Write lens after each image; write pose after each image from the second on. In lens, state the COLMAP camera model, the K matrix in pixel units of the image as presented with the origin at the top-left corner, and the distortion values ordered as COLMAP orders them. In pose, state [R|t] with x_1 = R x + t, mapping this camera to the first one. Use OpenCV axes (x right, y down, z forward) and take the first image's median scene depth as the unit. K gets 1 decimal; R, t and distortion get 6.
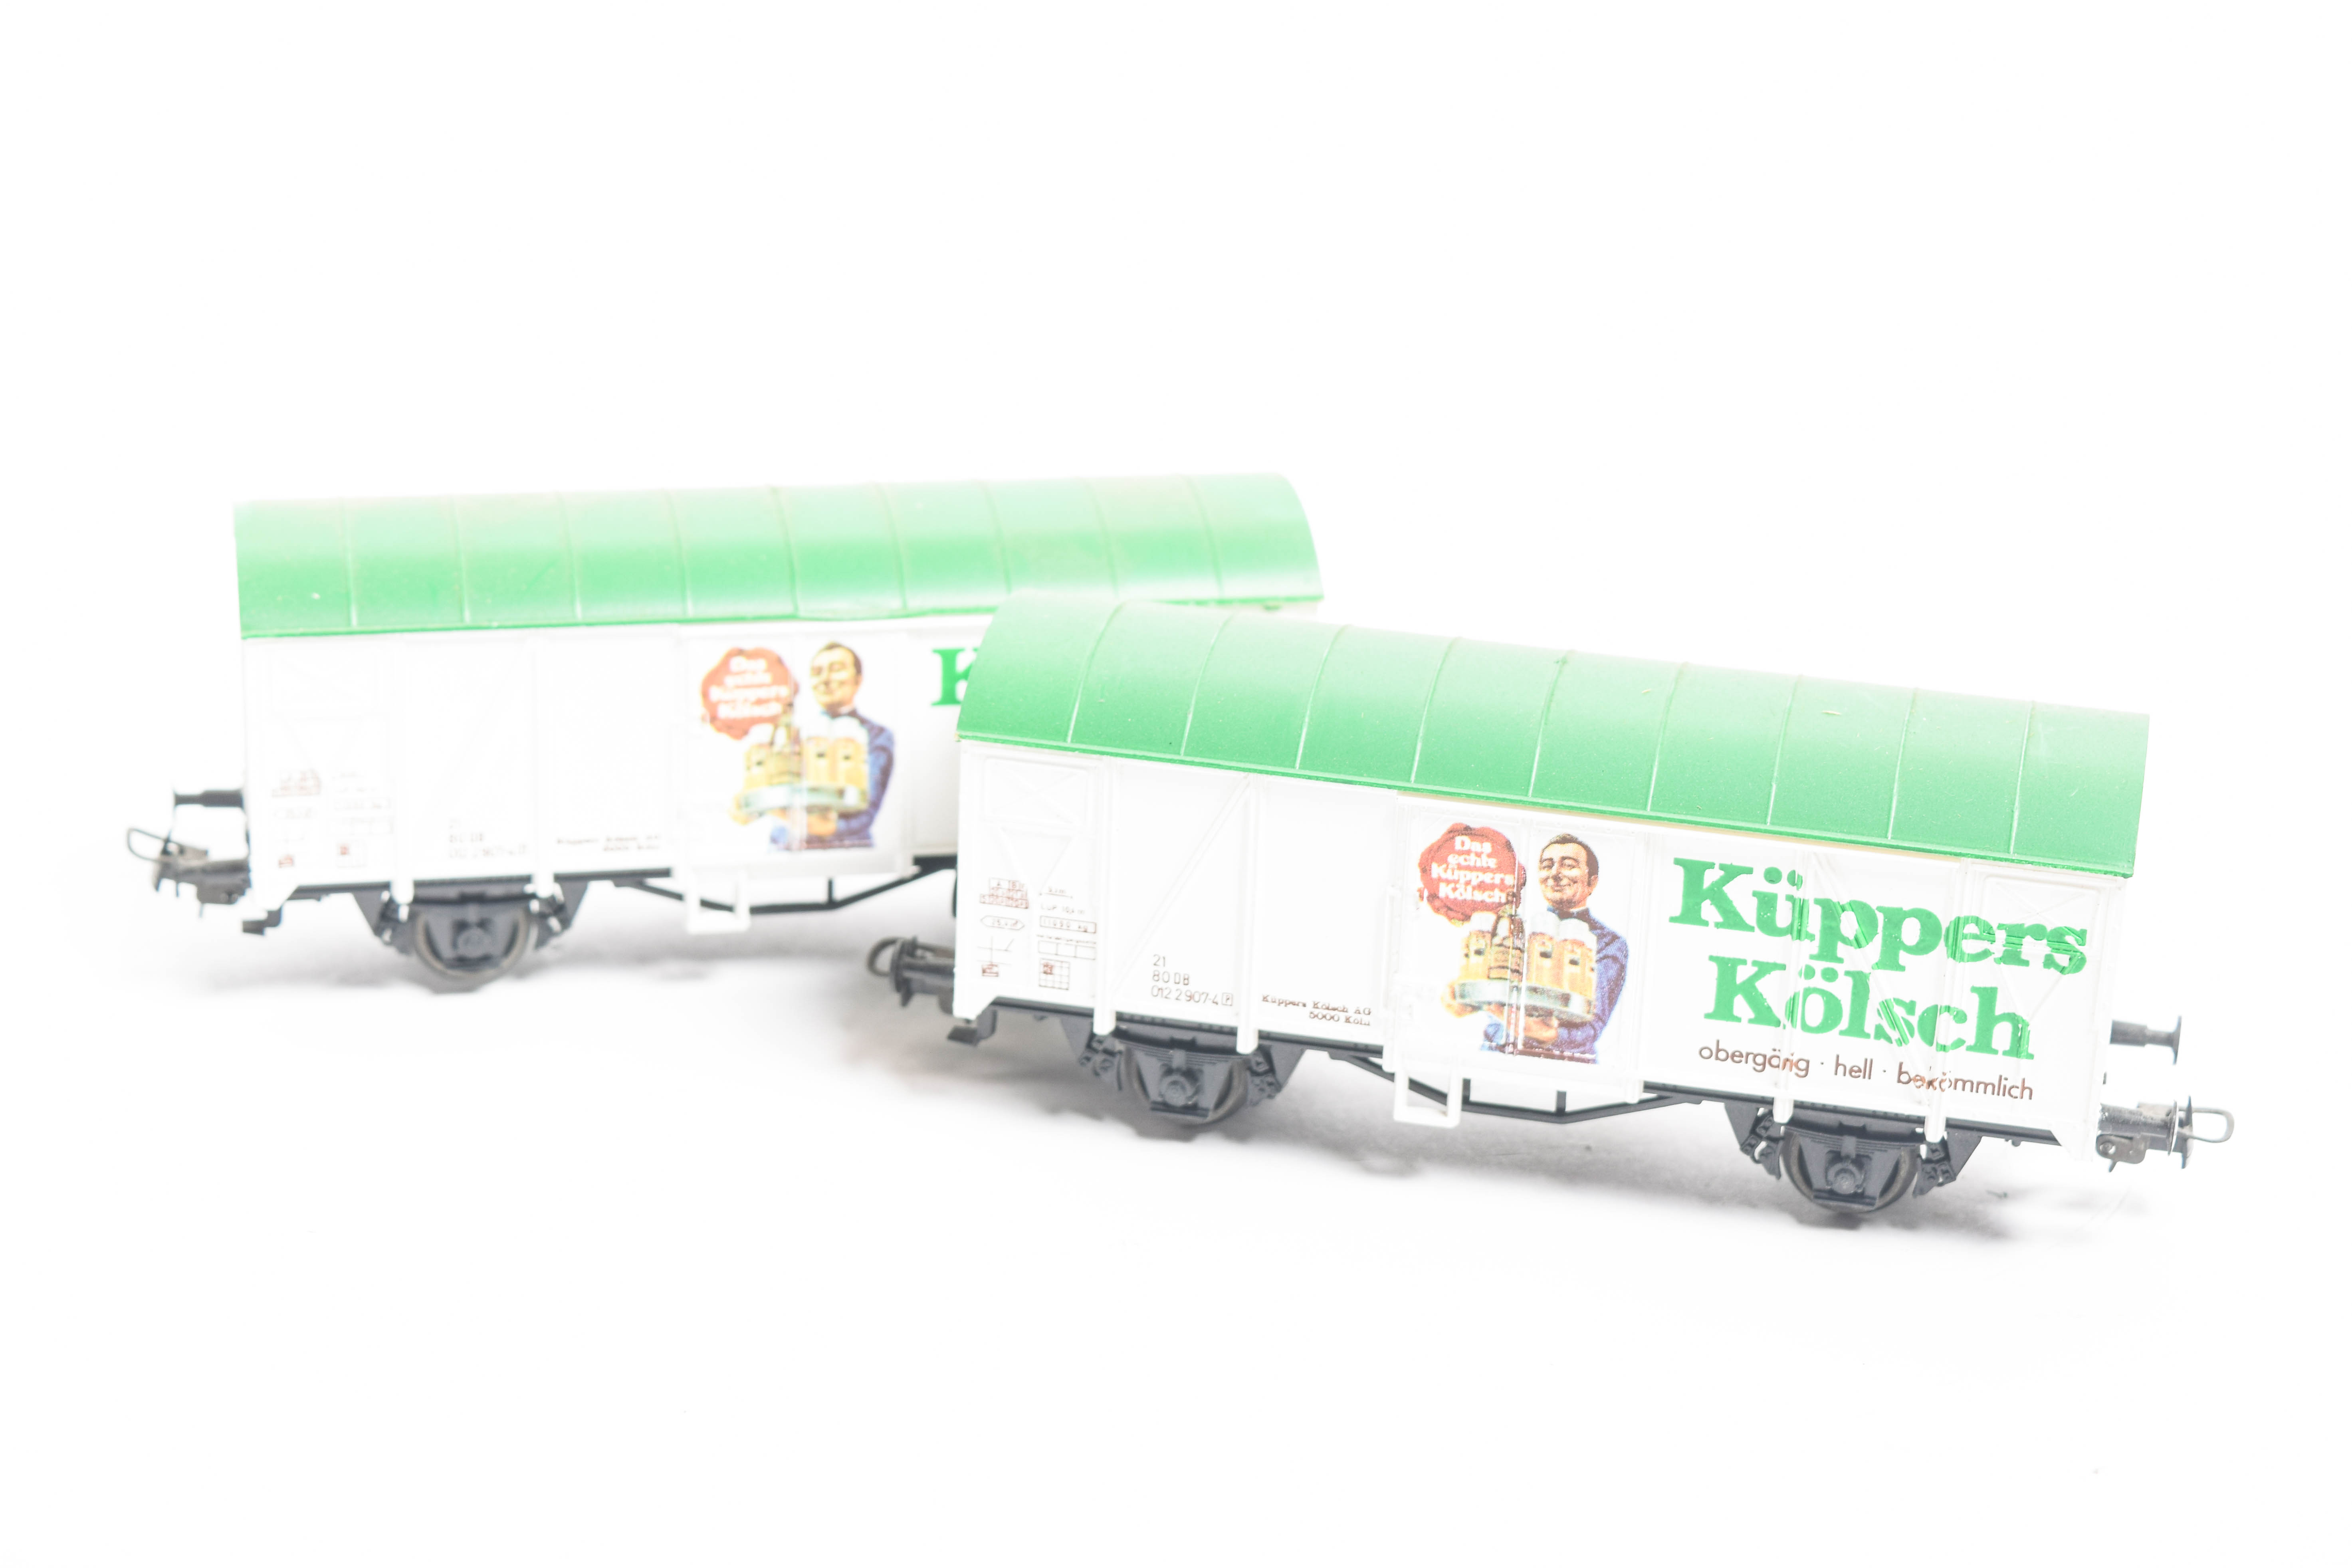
lens RADIAL K [[4486.5, 0, 1177.8], [0, 4486.5, 780.1], [0, 0, 1]] dist [-0.041596, 0.000000]
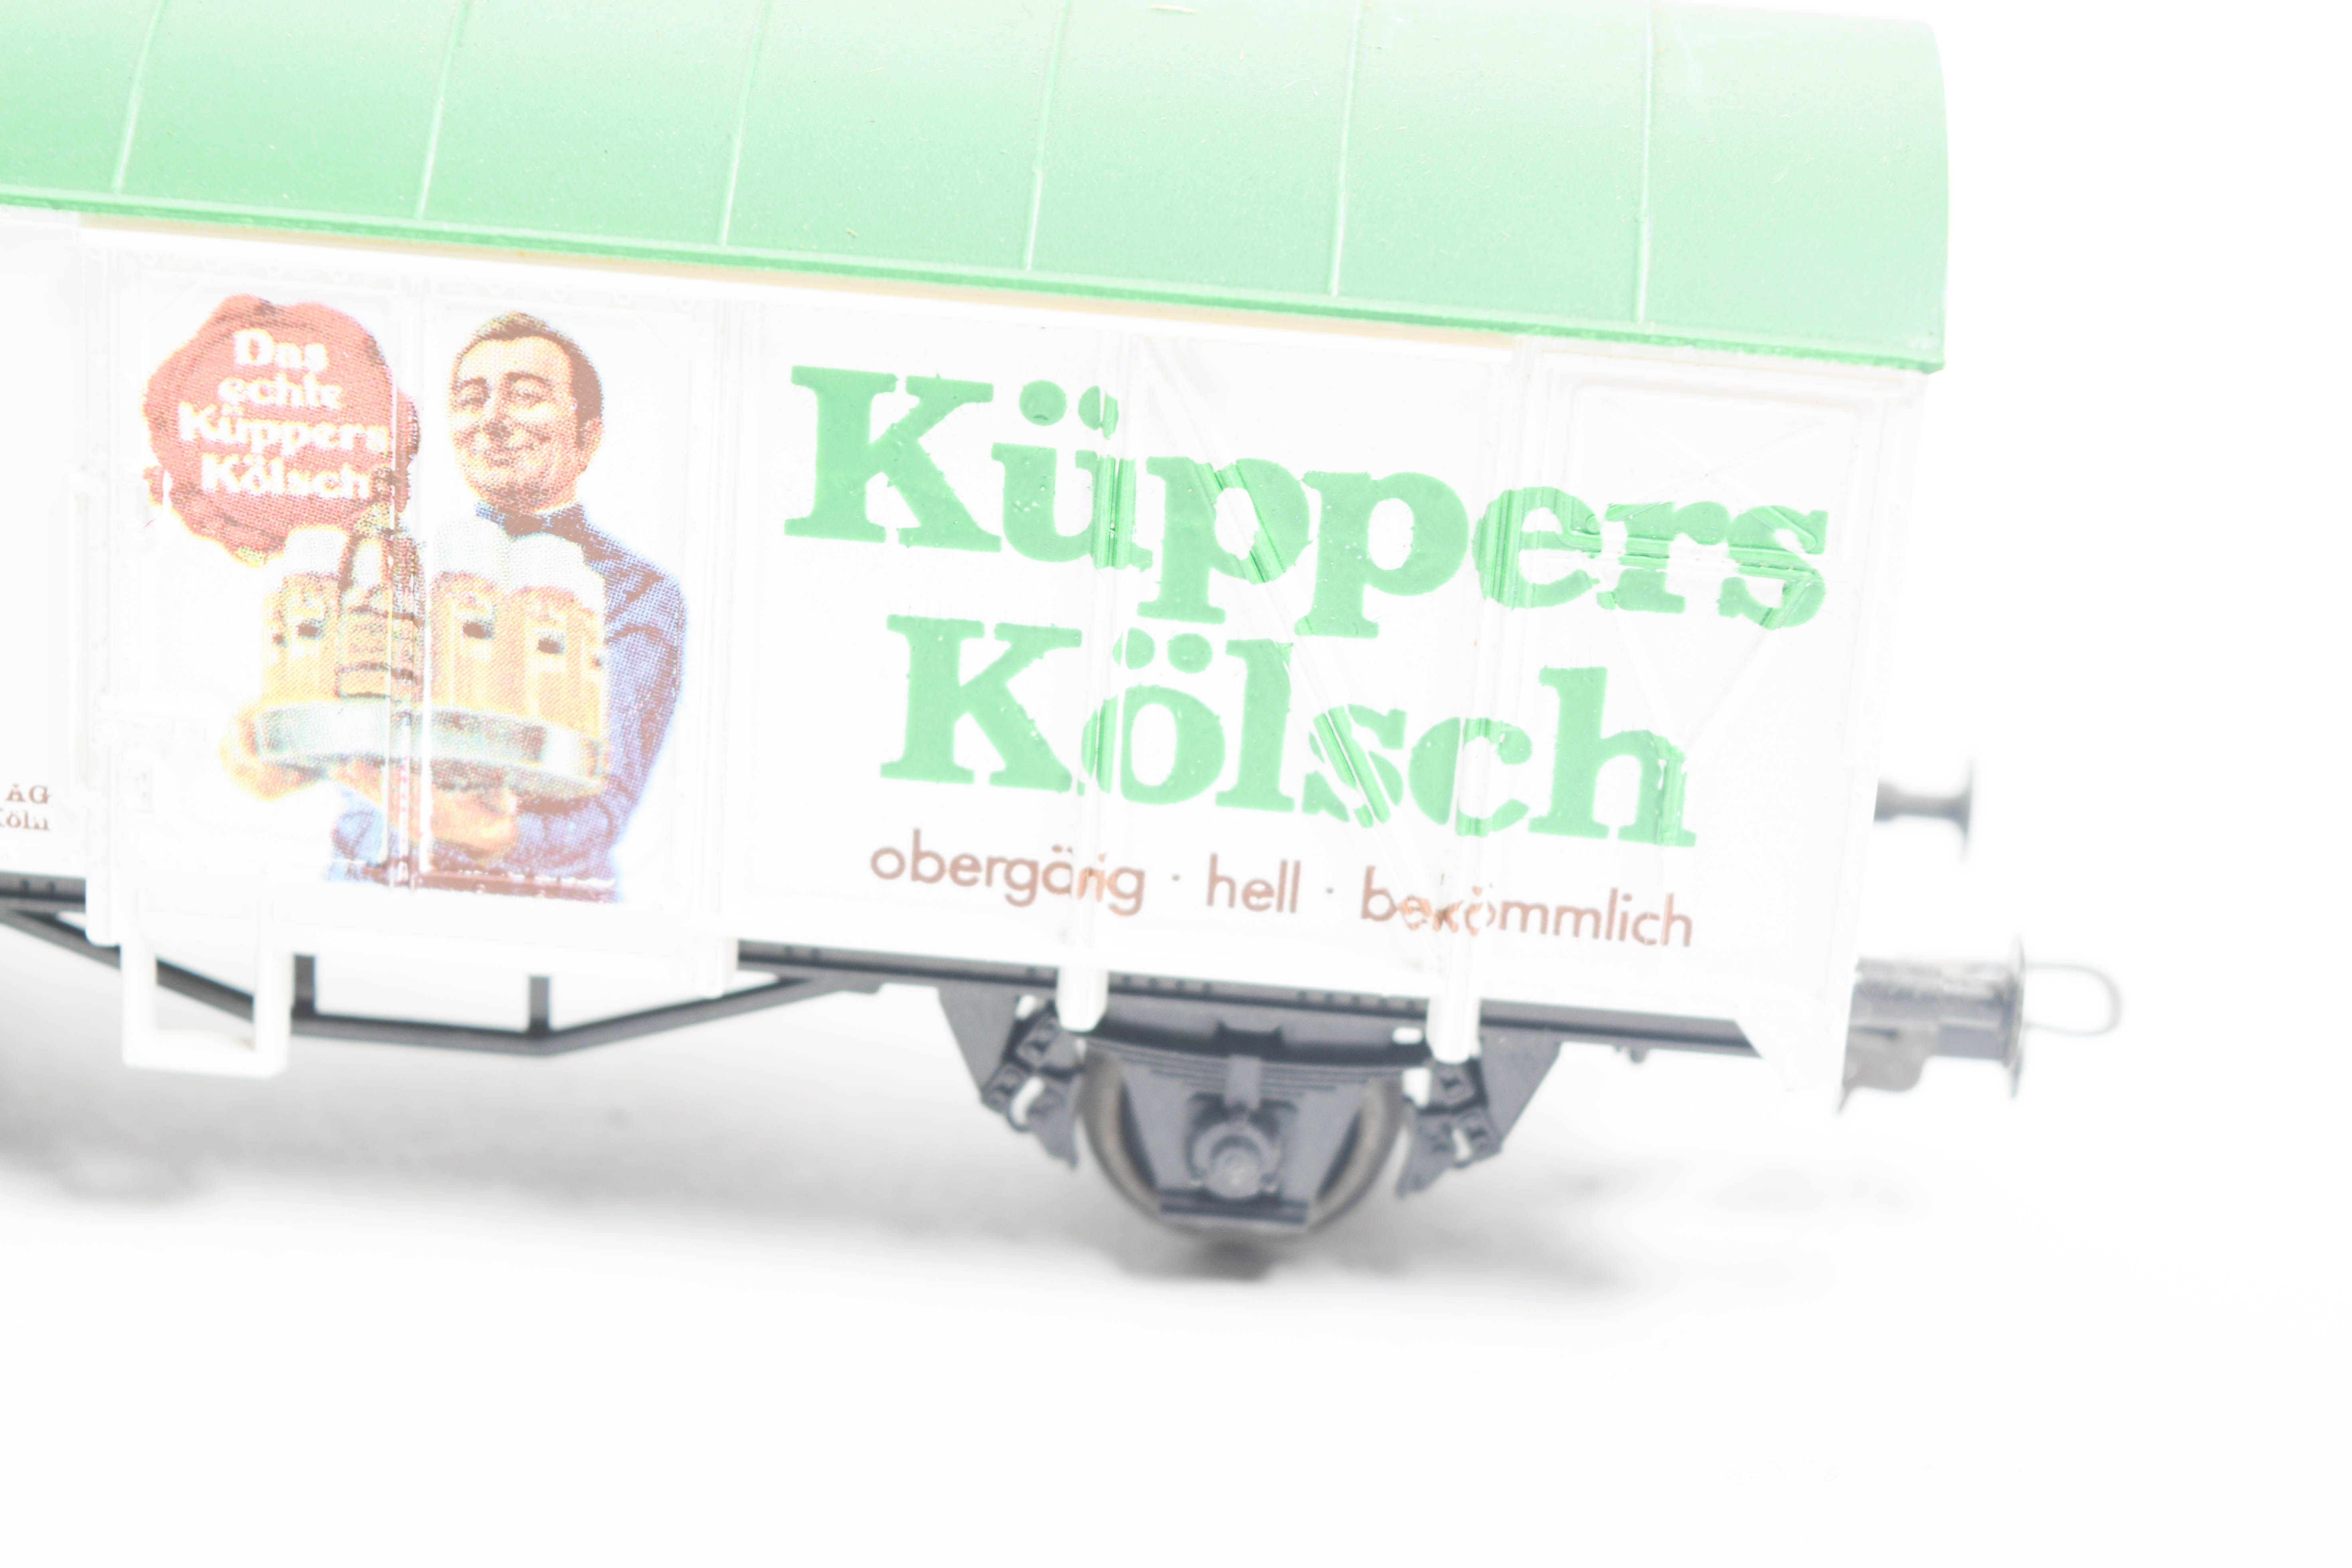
lens RADIAL K [[5607.2, 0, 1177.1], [0, 5607.2, 784.0], [0, 0, 1]] dist [-0.077933, 0.000000]
pose [[0.984921, -0.033794, 0.169674, 0.058542], [0.030716, 0.999313, 0.020731, 0.044283], [-0.170258, -0.015207, 0.985282, 0.503270]]
